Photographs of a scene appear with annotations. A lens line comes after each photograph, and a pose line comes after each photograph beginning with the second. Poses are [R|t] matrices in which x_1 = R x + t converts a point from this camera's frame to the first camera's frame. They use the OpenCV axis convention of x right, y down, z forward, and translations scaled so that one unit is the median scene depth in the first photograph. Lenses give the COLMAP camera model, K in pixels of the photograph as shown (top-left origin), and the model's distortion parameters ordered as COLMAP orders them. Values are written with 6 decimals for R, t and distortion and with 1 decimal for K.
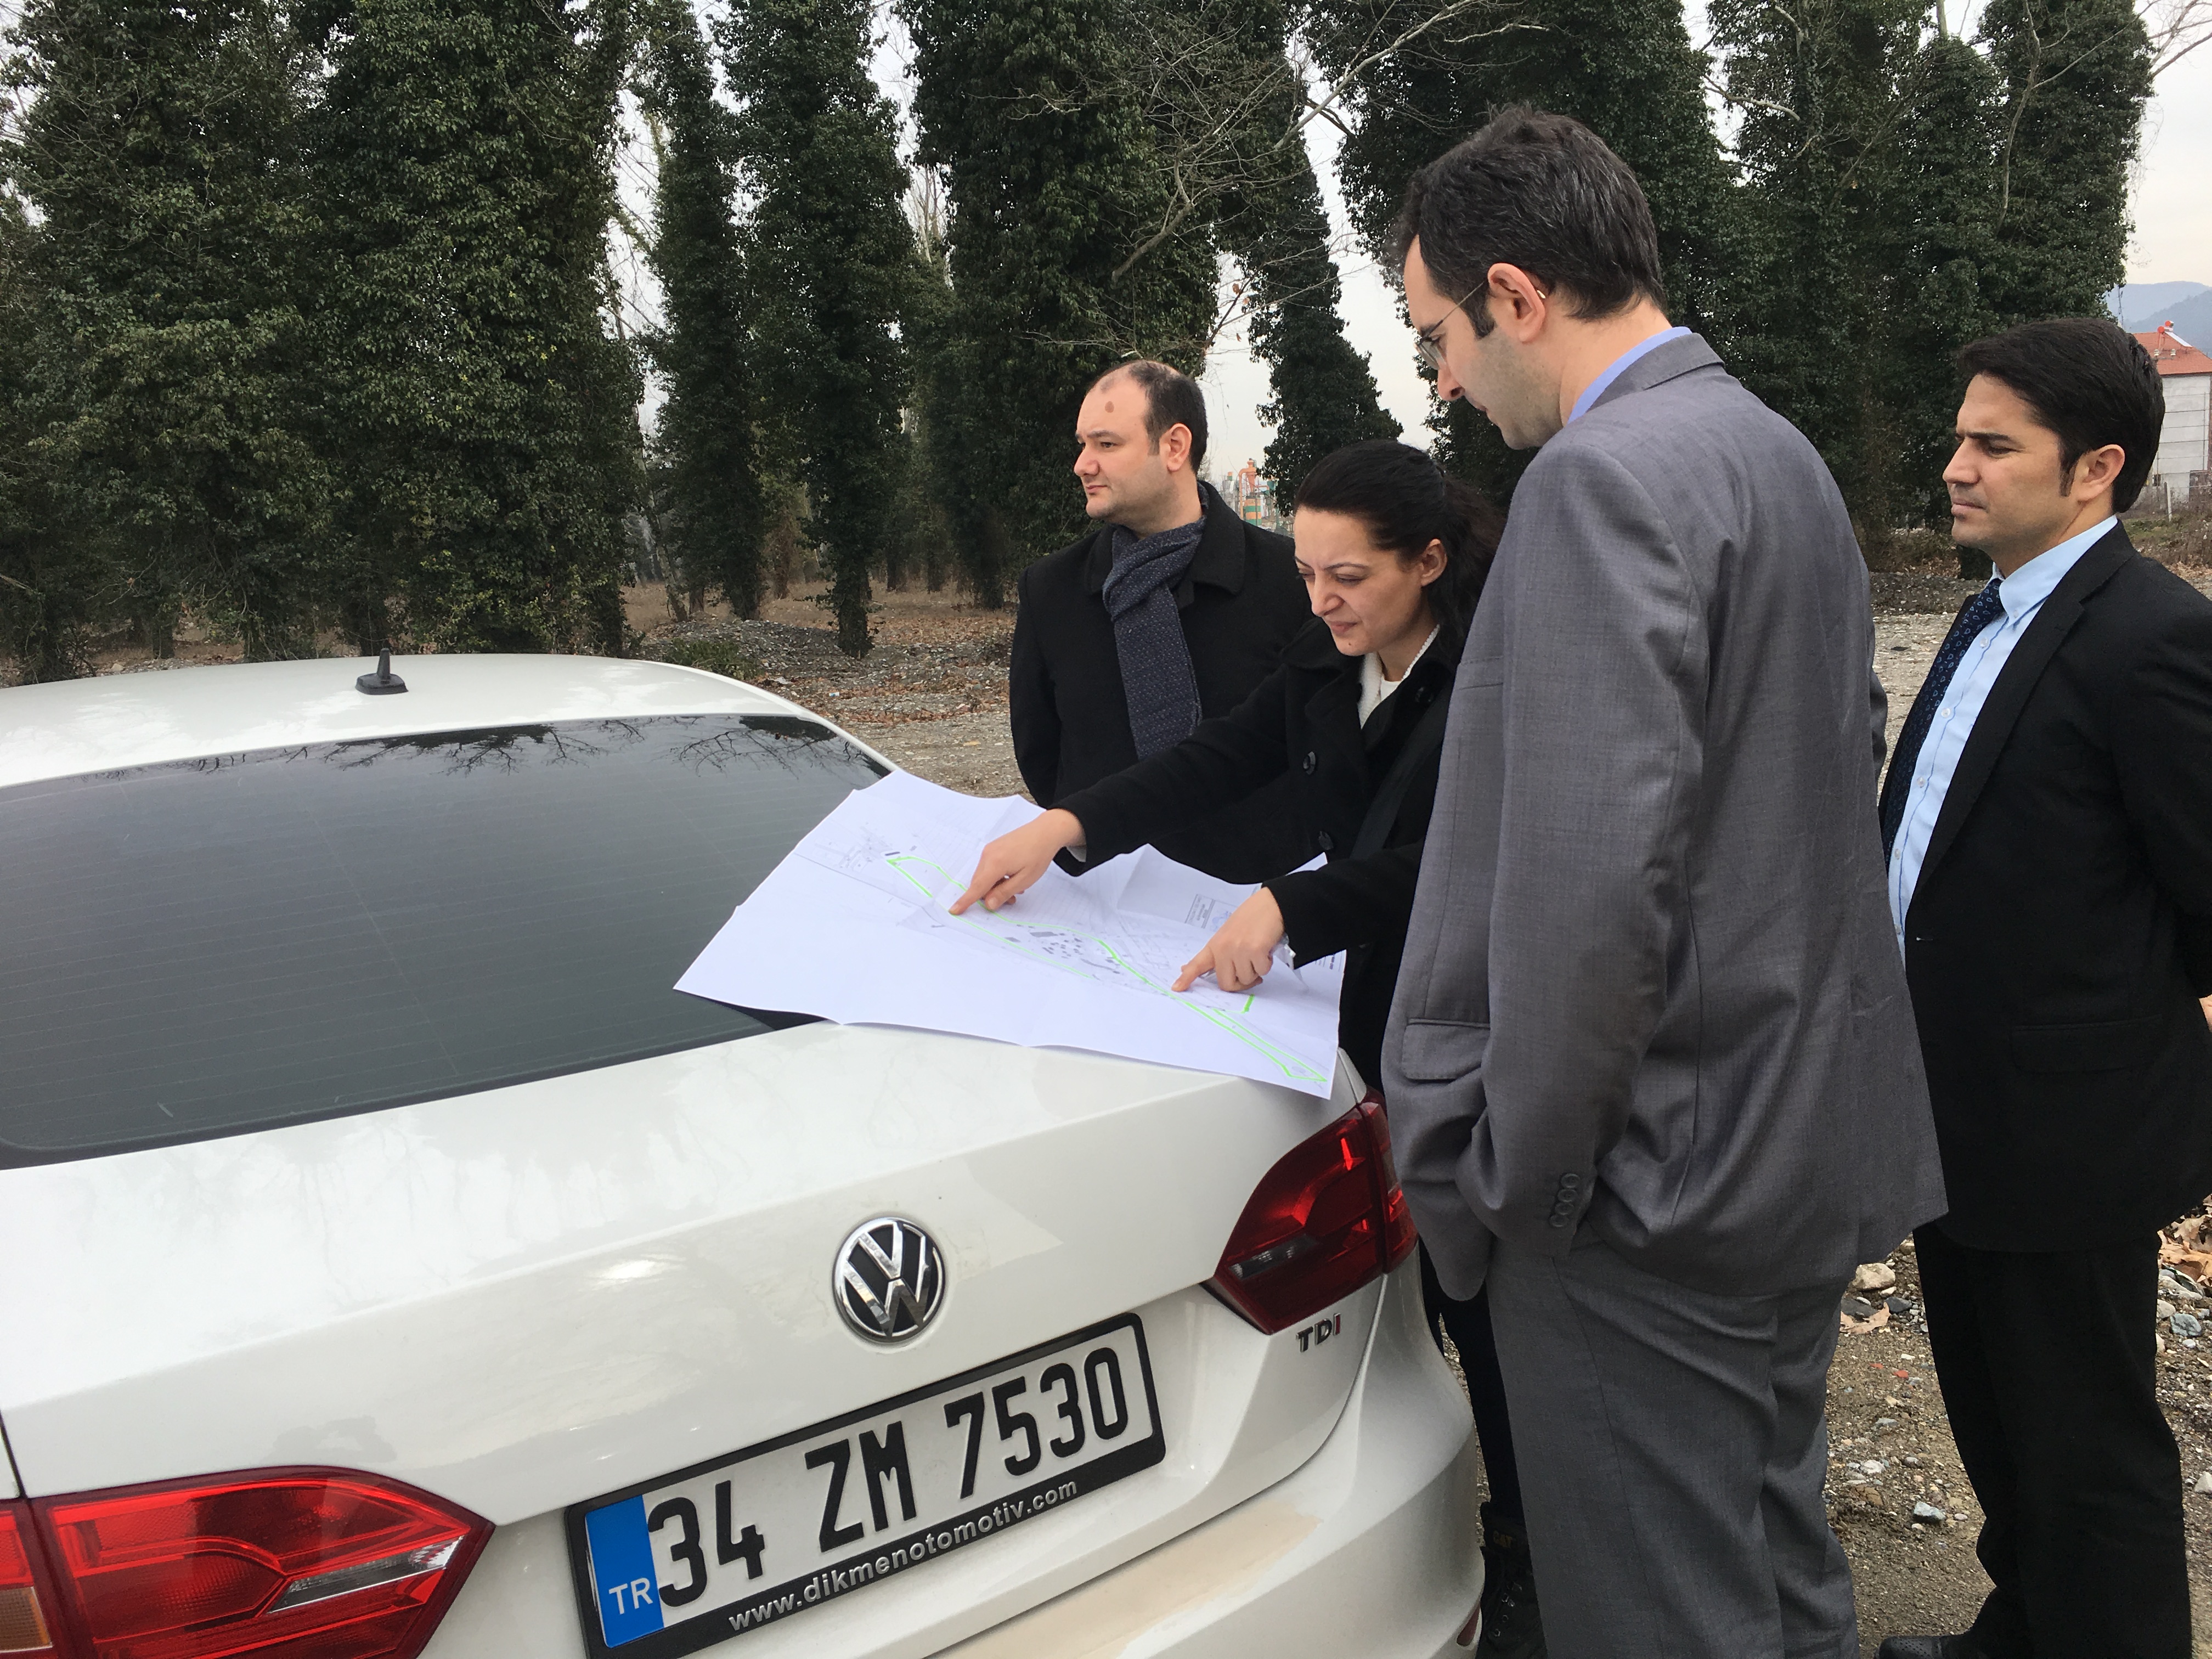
lens RADIAL K [[1878.5, 0, 1113.8], [0, 1878.5, 838.9], [0, 0, 1]] dist [0.077134, -0.096326]
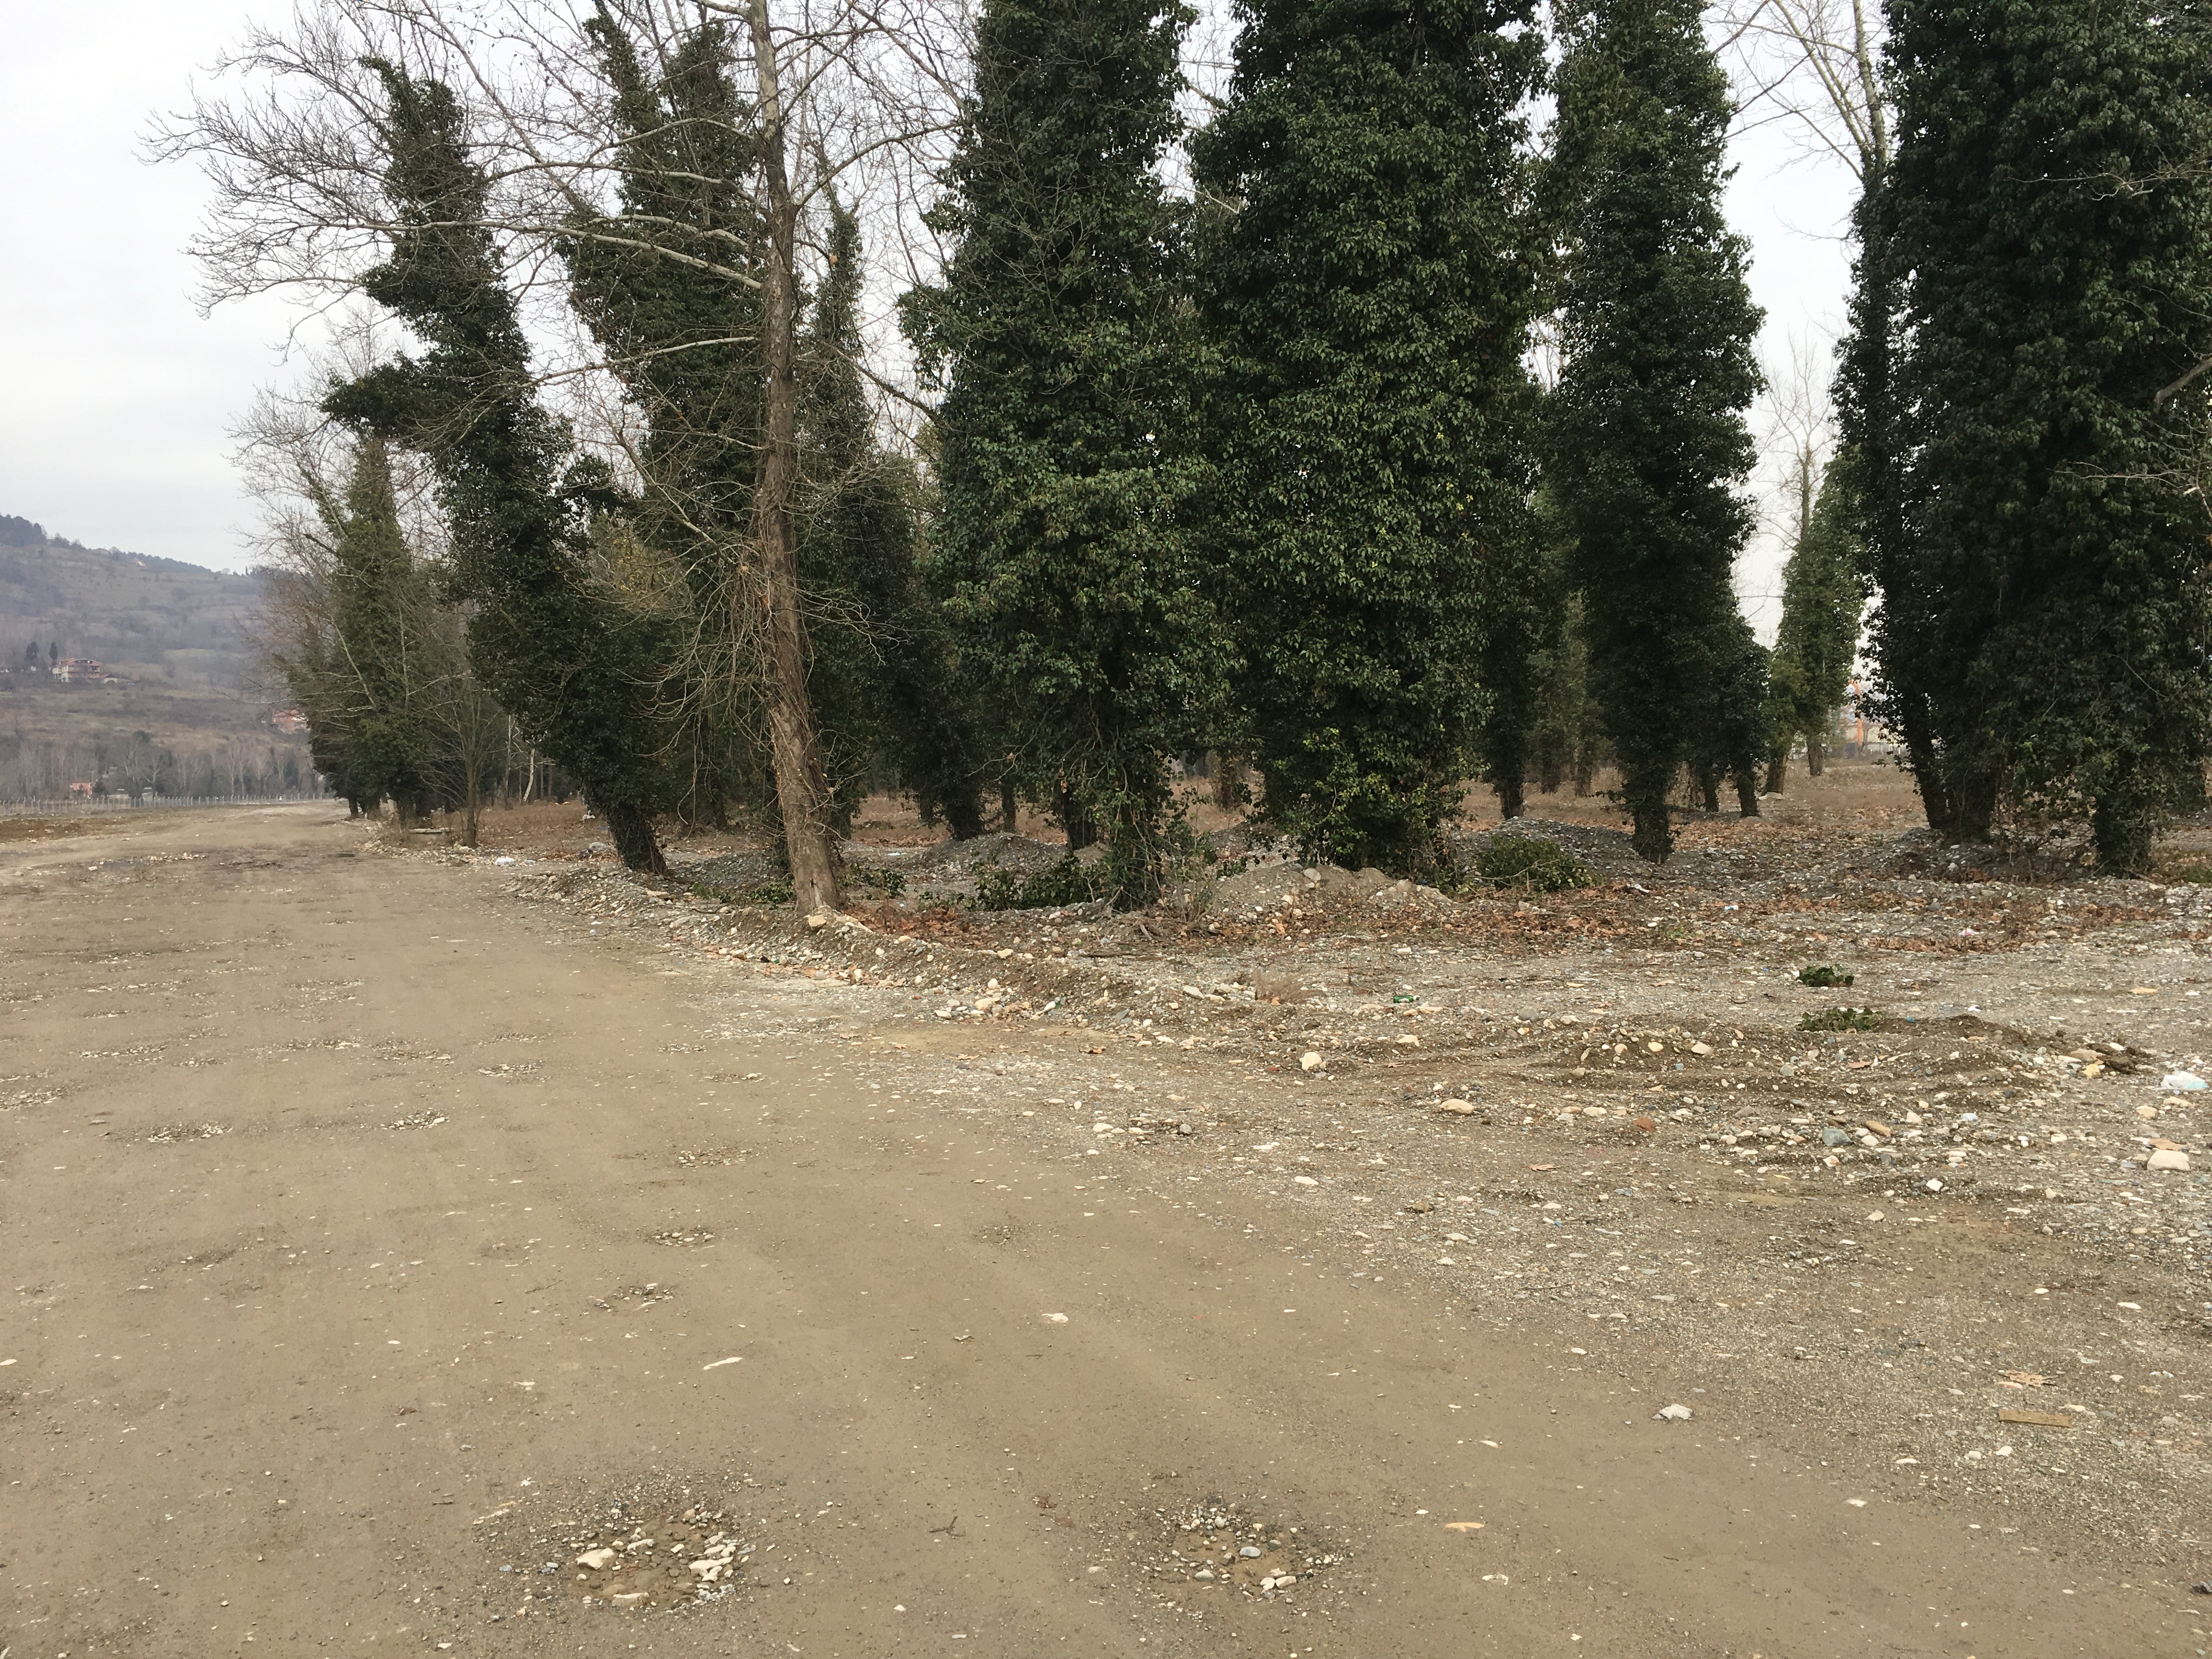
lens RADIAL K [[1878.5, 0, 1099.2], [0, 1878.5, 828.8], [0, 0, 1]] dist [0.077134, -0.096326]
pose [[0.964048, 0.029199, -0.264119, -0.237672], [-0.058428, 0.992912, -0.103498, -0.011165], [0.259224, 0.115209, 0.958921, 0.158100]]
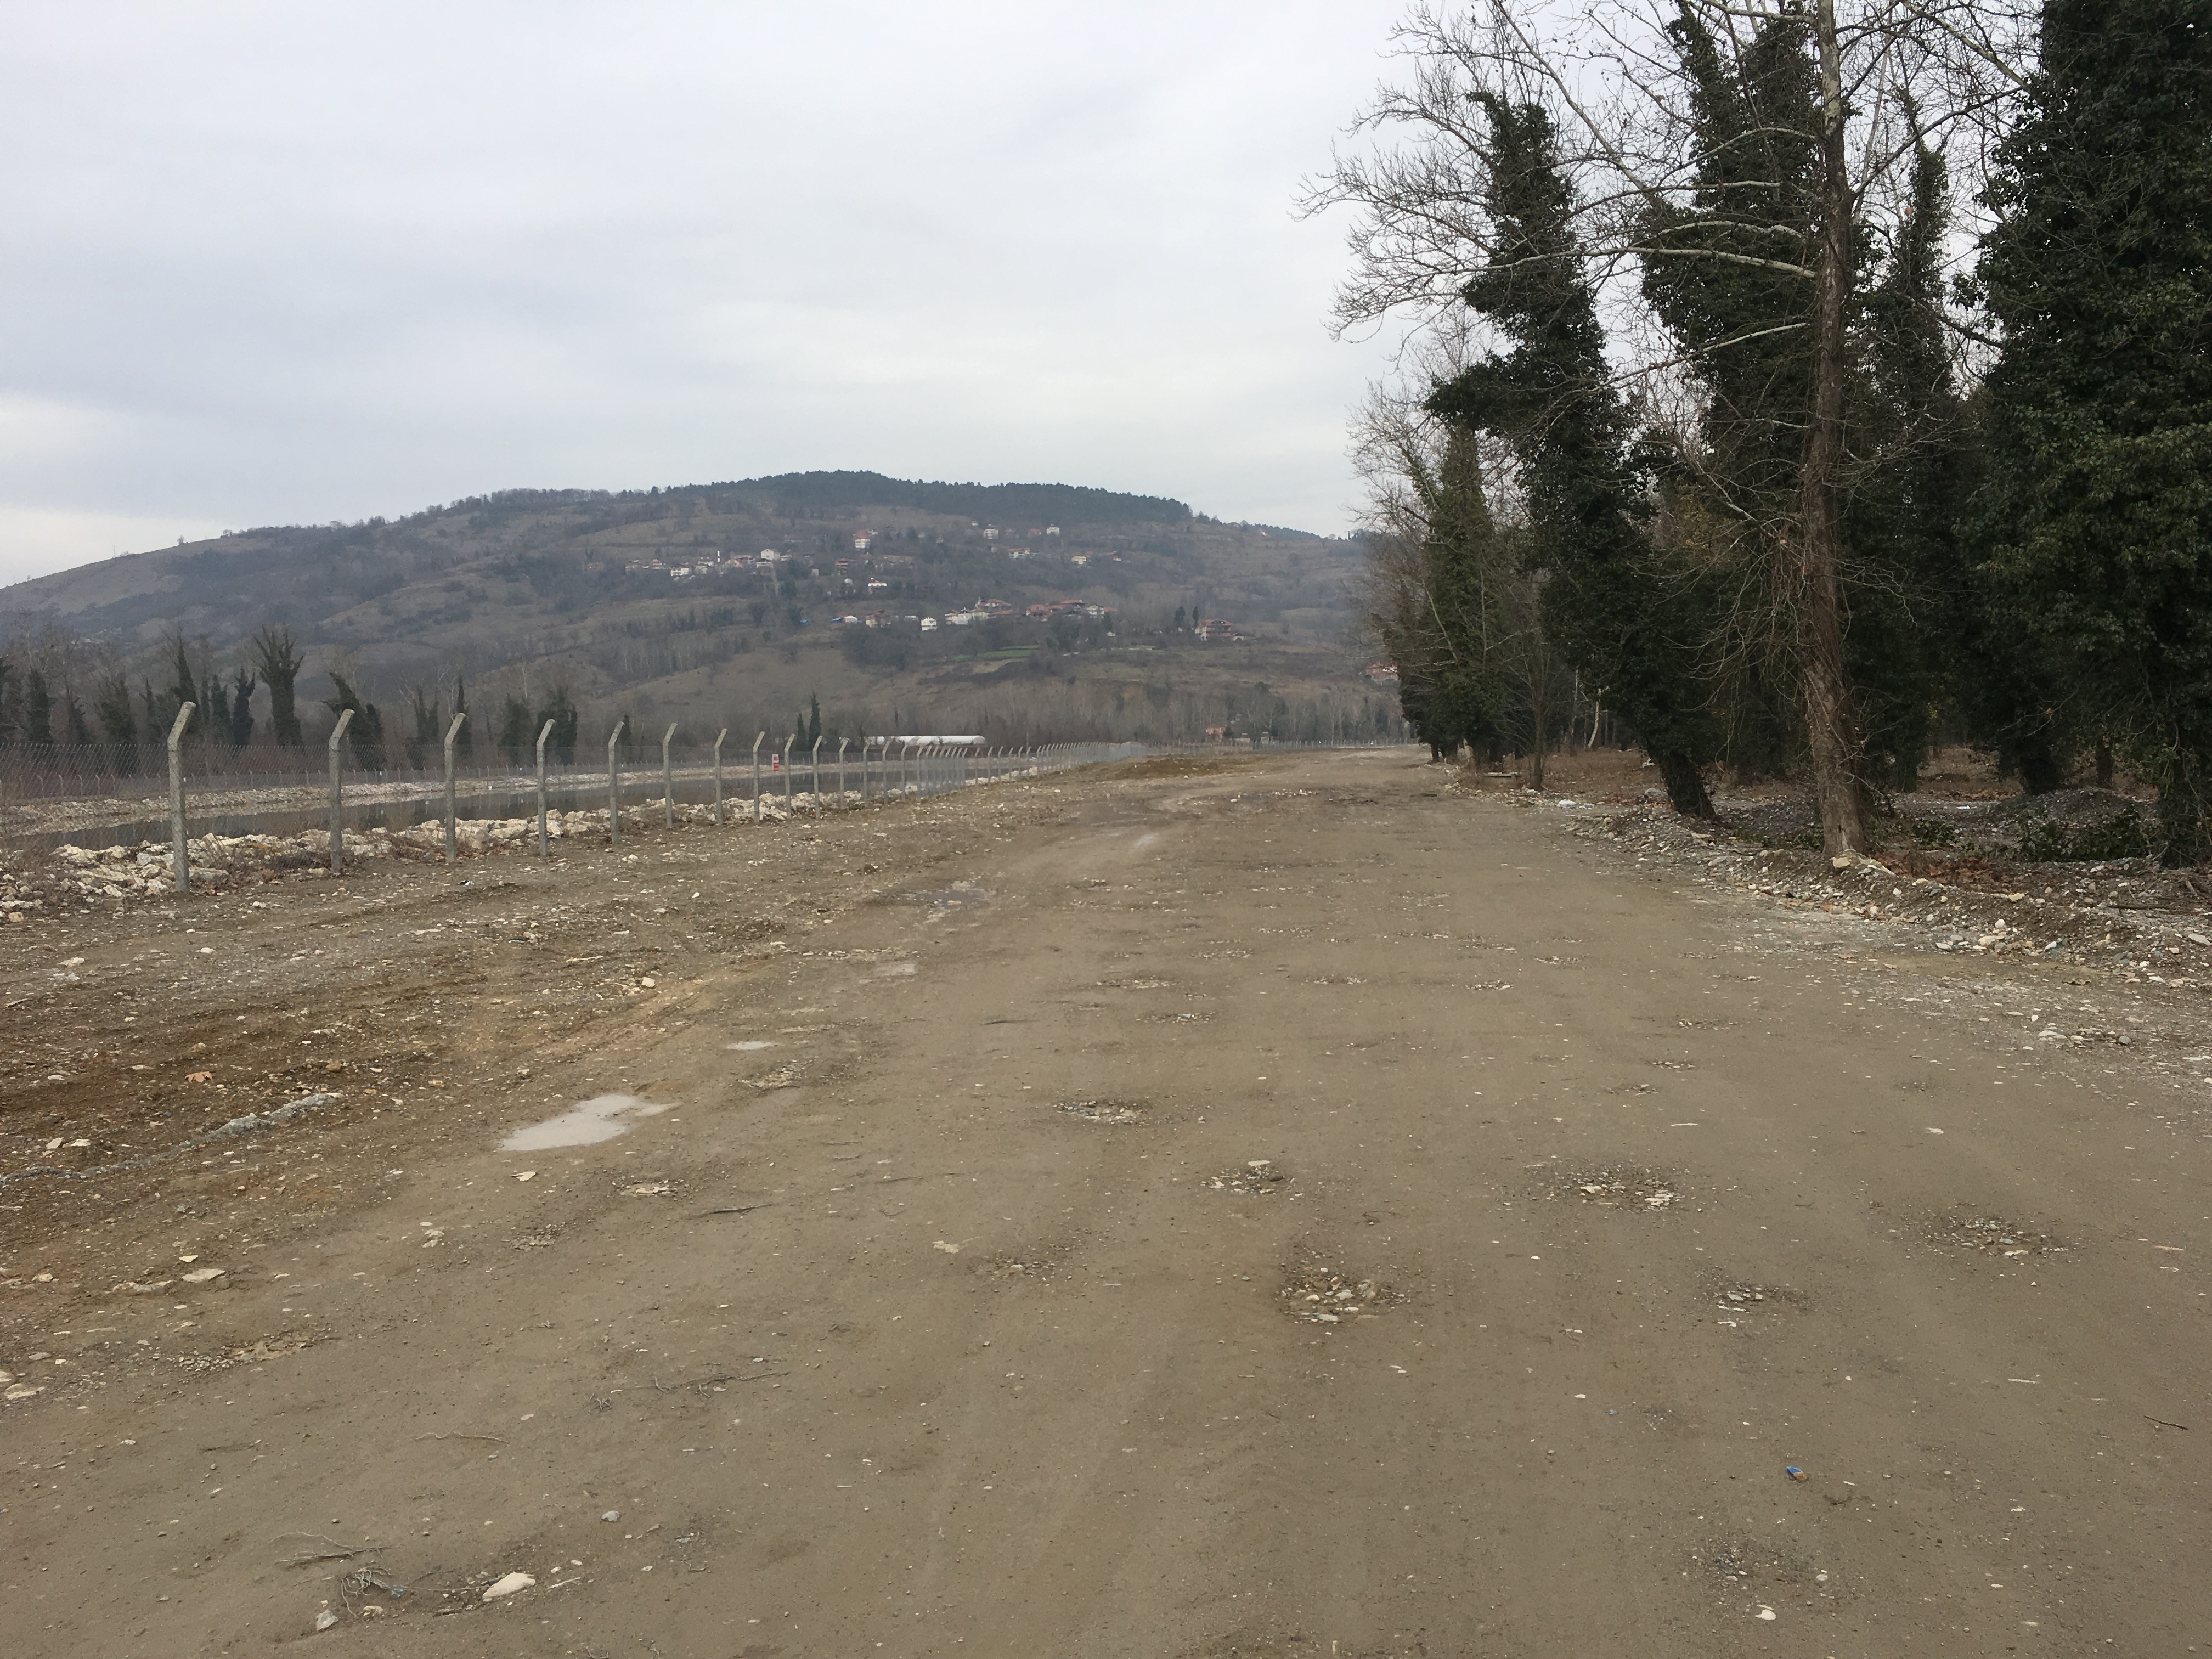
lens RADIAL K [[1878.5, 0, 1106.5], [0, 1878.5, 824.8], [0, 0, 1]] dist [0.077134, -0.096326]
pose [[0.686057, 0.065810, -0.724565, -0.153902], [-0.123525, 0.991978, -0.026862, 0.001252], [0.716985, 0.107930, 0.688683, 0.035896]]
